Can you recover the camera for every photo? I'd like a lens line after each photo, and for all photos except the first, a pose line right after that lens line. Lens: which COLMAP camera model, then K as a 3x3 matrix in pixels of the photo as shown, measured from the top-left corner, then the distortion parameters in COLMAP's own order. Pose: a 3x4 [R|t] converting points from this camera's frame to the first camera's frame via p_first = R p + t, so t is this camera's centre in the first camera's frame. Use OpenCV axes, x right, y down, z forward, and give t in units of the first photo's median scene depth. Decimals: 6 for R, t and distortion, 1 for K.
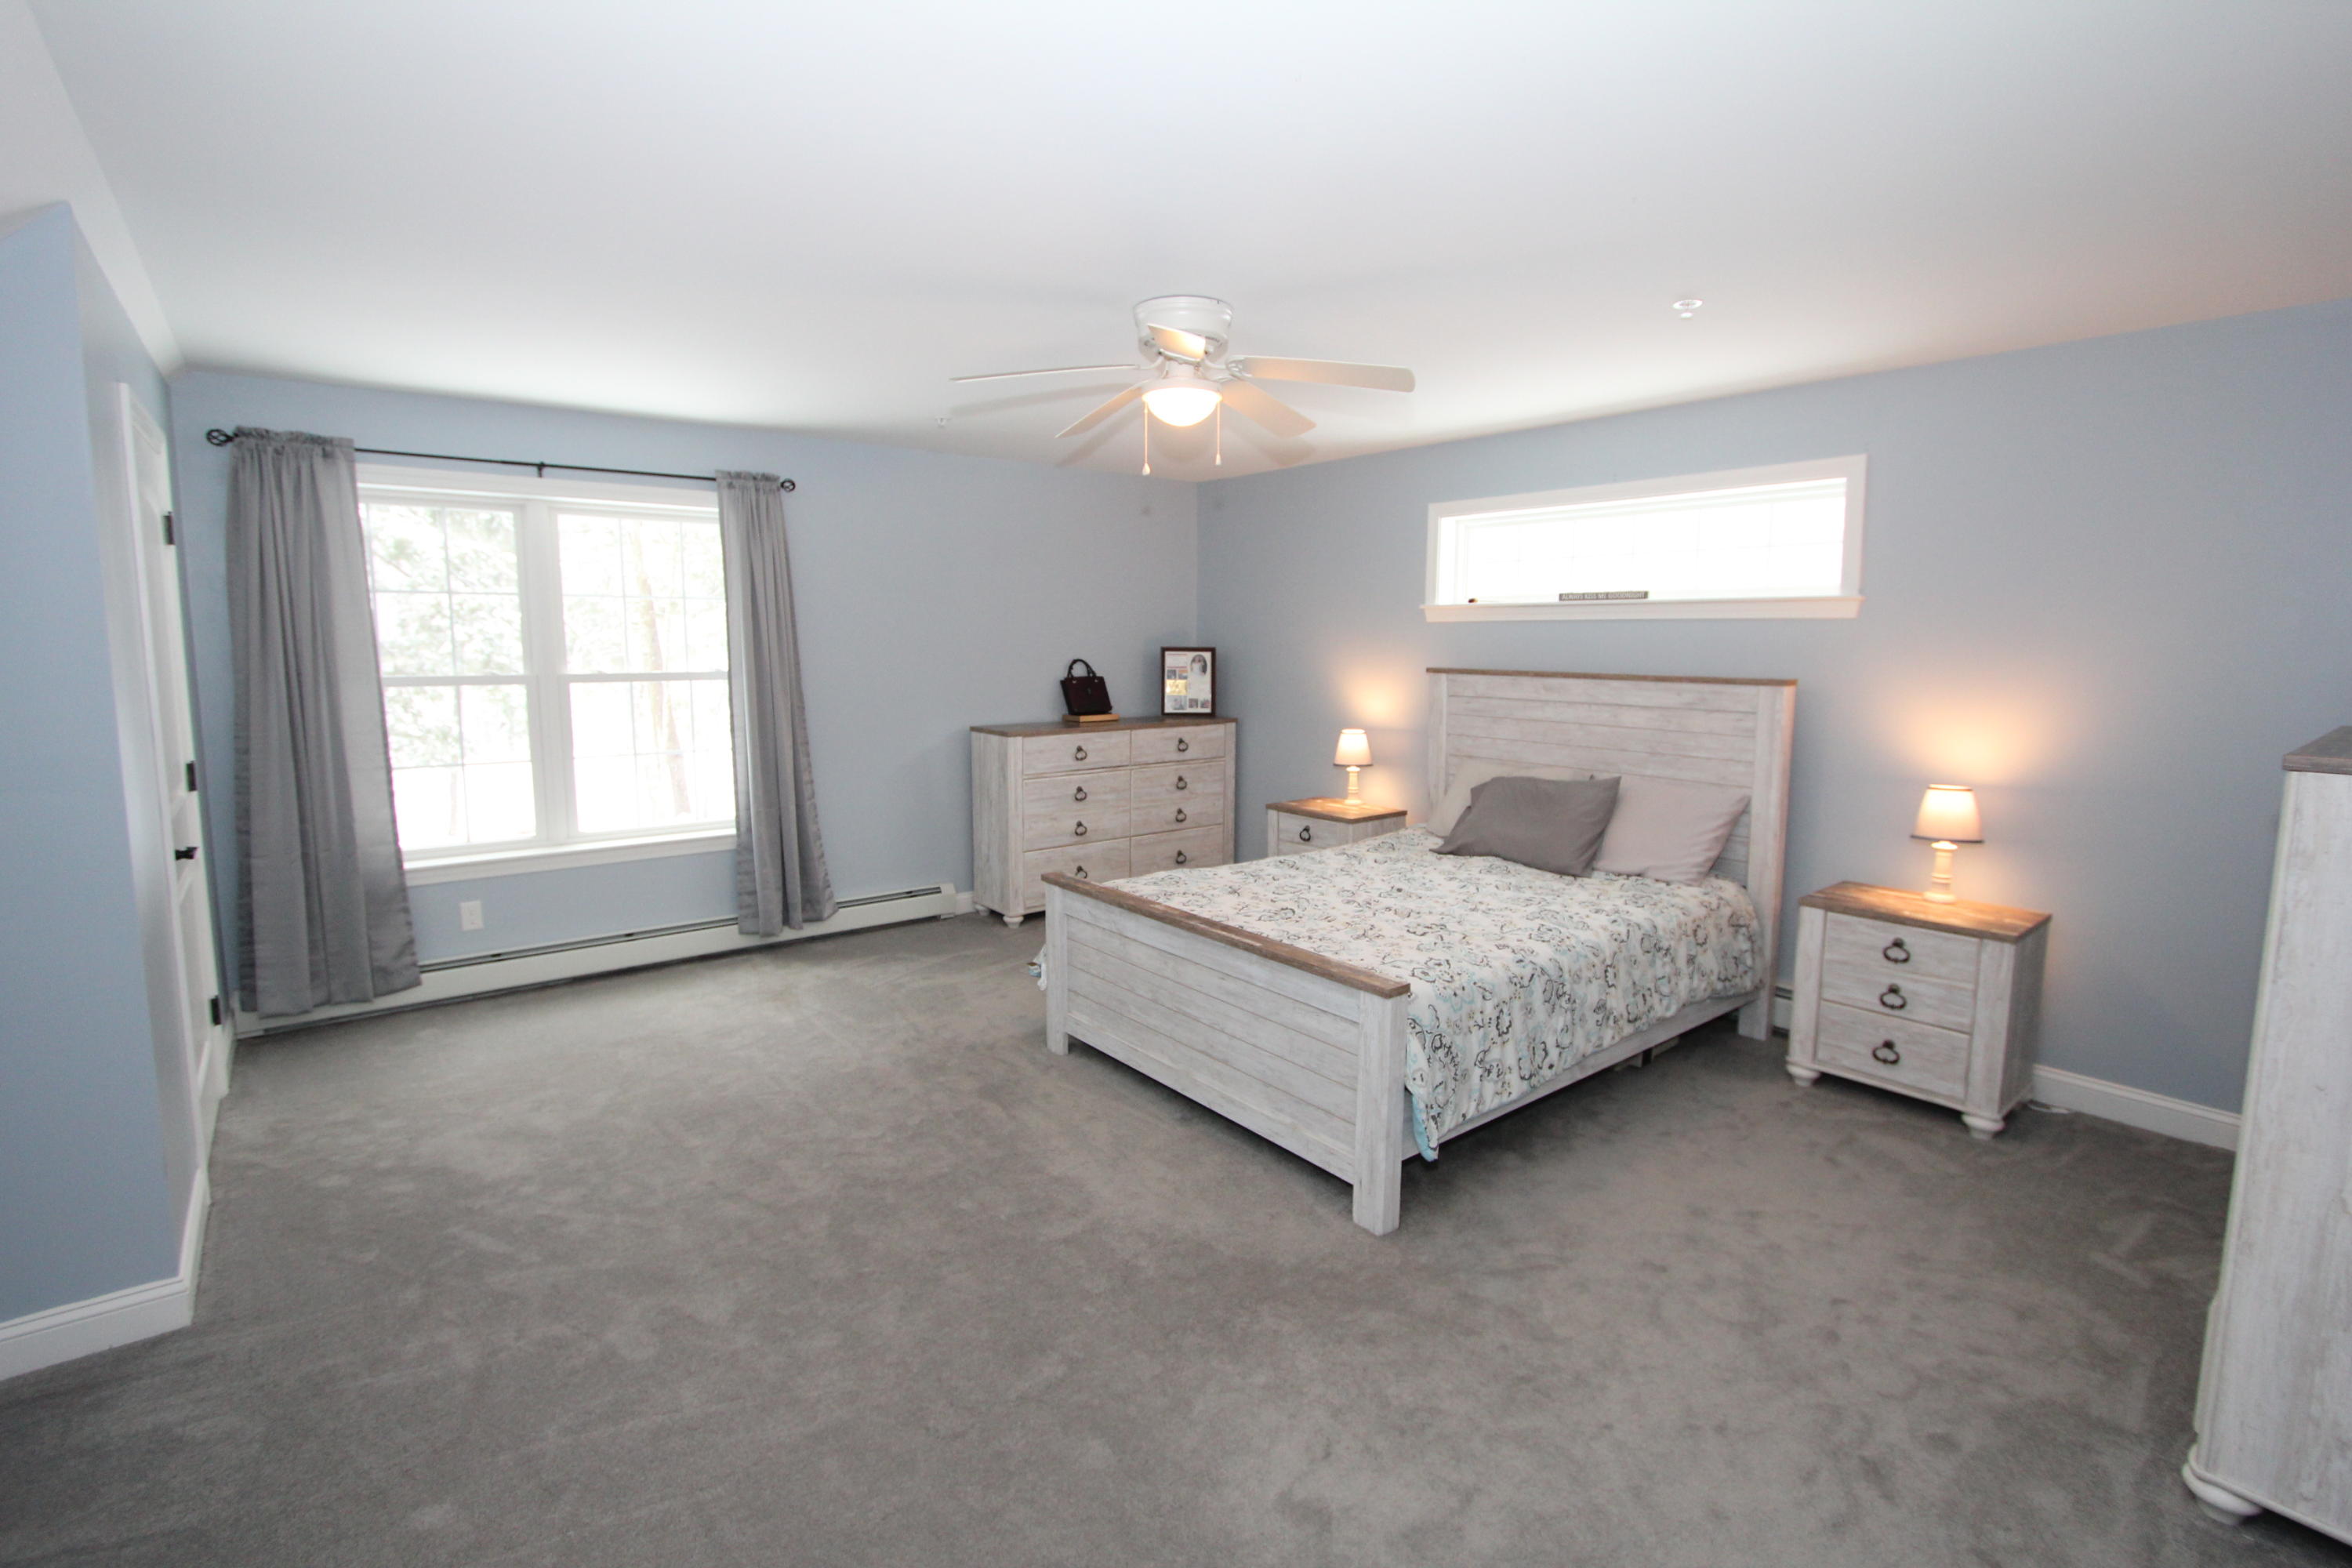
lens RADIAL K [[1104.4, 0, 1175.3], [0, 1104.4, 768.0], [0, 0, 1]] dist [-0.012312, 0.000114]
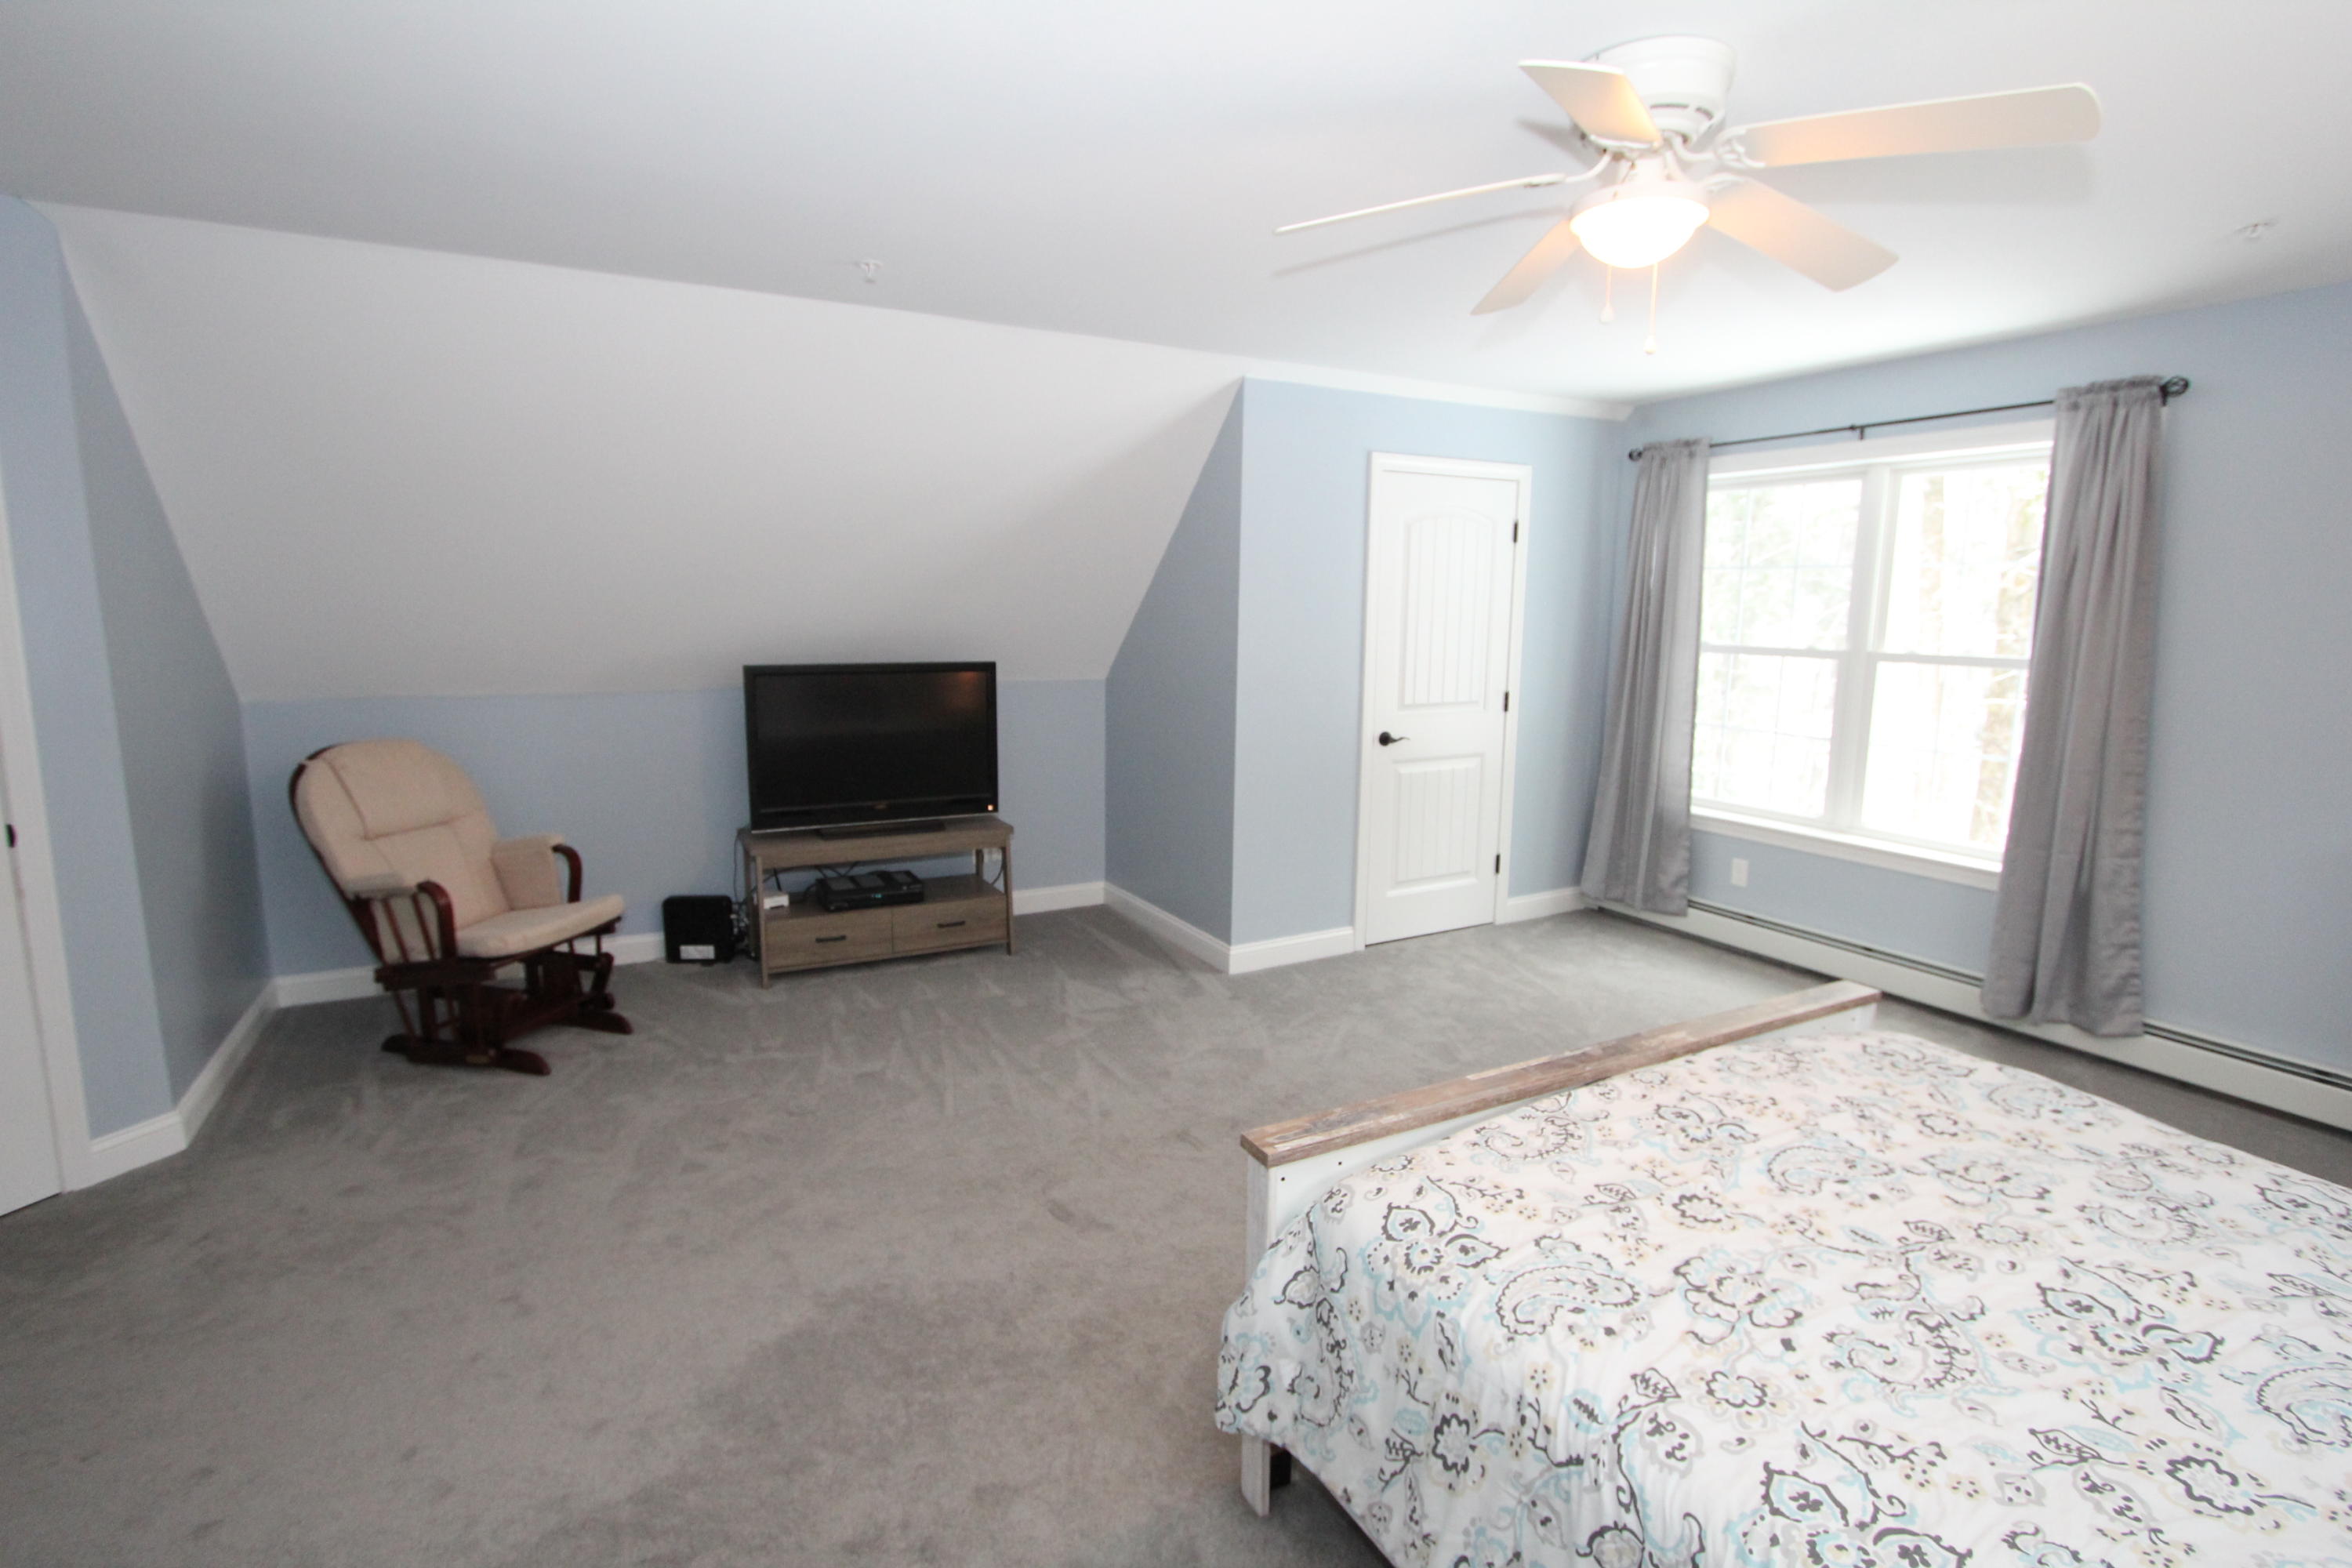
lens RADIAL K [[1104.4, 0, 1173.8], [0, 1104.4, 786.8], [0, 0, 1]] dist [-0.012312, 0.000114]
pose [[-0.169913, 0.157559, -0.972782, 0.481804], [-0.130929, 0.974775, 0.180750, -0.068649], [0.976723, 0.158077, -0.144998, 0.609680]]
